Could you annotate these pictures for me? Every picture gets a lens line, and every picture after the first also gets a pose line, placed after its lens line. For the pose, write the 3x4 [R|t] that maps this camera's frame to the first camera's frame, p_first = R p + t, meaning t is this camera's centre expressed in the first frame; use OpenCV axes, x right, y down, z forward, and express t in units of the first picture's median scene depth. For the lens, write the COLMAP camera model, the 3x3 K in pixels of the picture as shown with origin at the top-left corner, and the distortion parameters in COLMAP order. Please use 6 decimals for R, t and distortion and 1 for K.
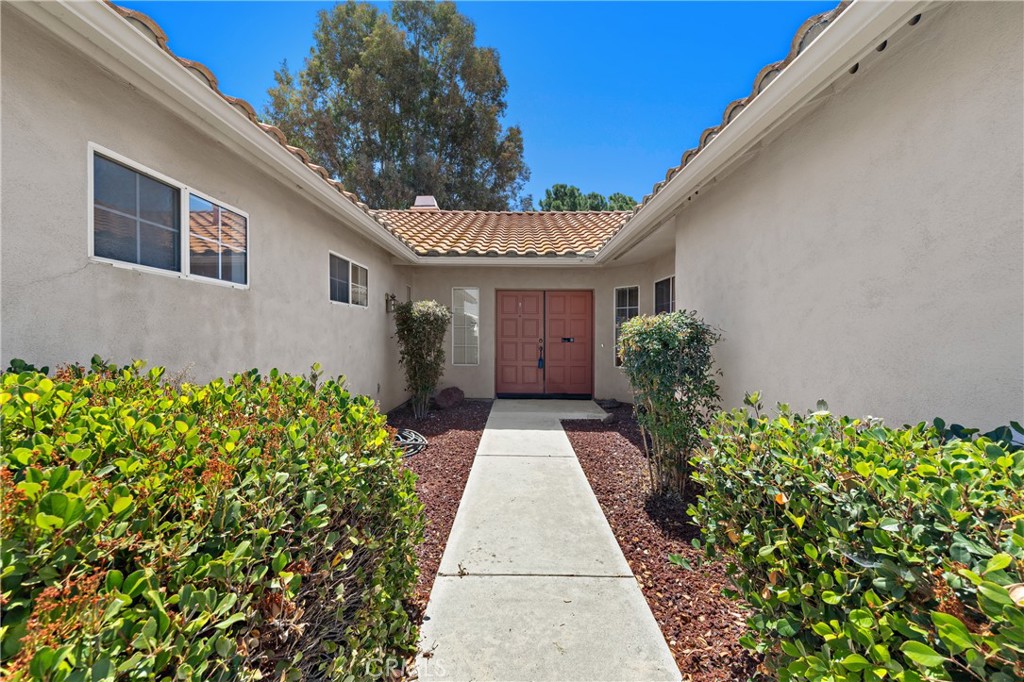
lens RADIAL K [[416.8, 0, 512.0], [0, 416.8, 341.0], [0, 0, 1]] dist [0.000319, 0.000009]
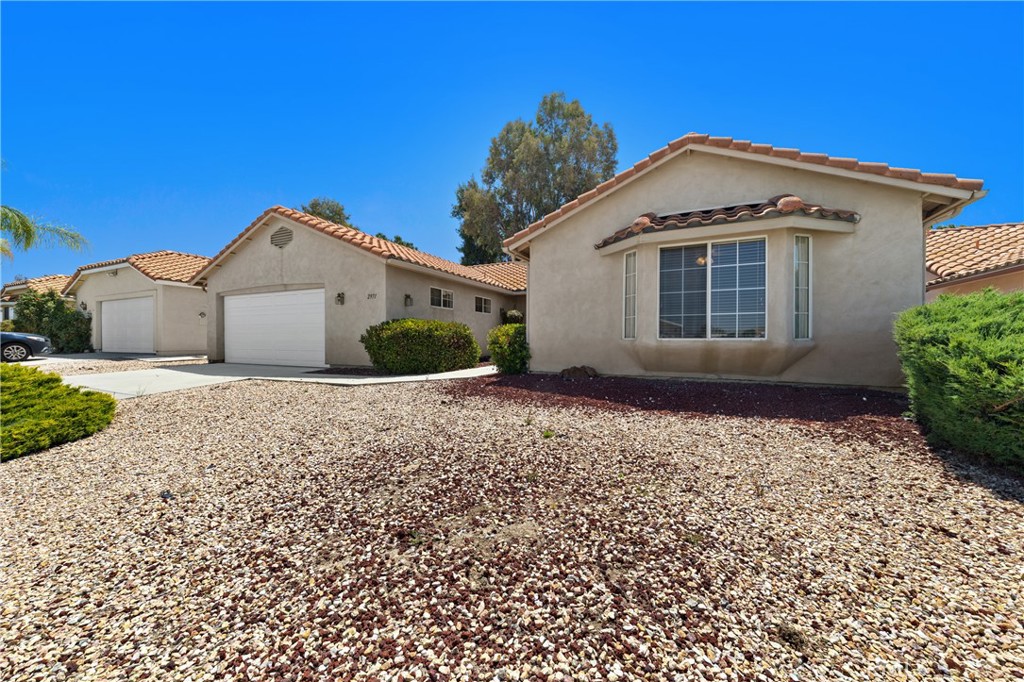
lens RADIAL K [[383.9, 0, 512.0], [0, 383.9, 341.0], [0, 0, 1]] dist [-0.000149, -0.000004]
pose [[0.916972, -0.000148, -0.398951, 0.757924], [-0.005327, 0.999906, -0.012614, 0.125231], [0.398915, 0.013692, 0.916886, -1.207056]]
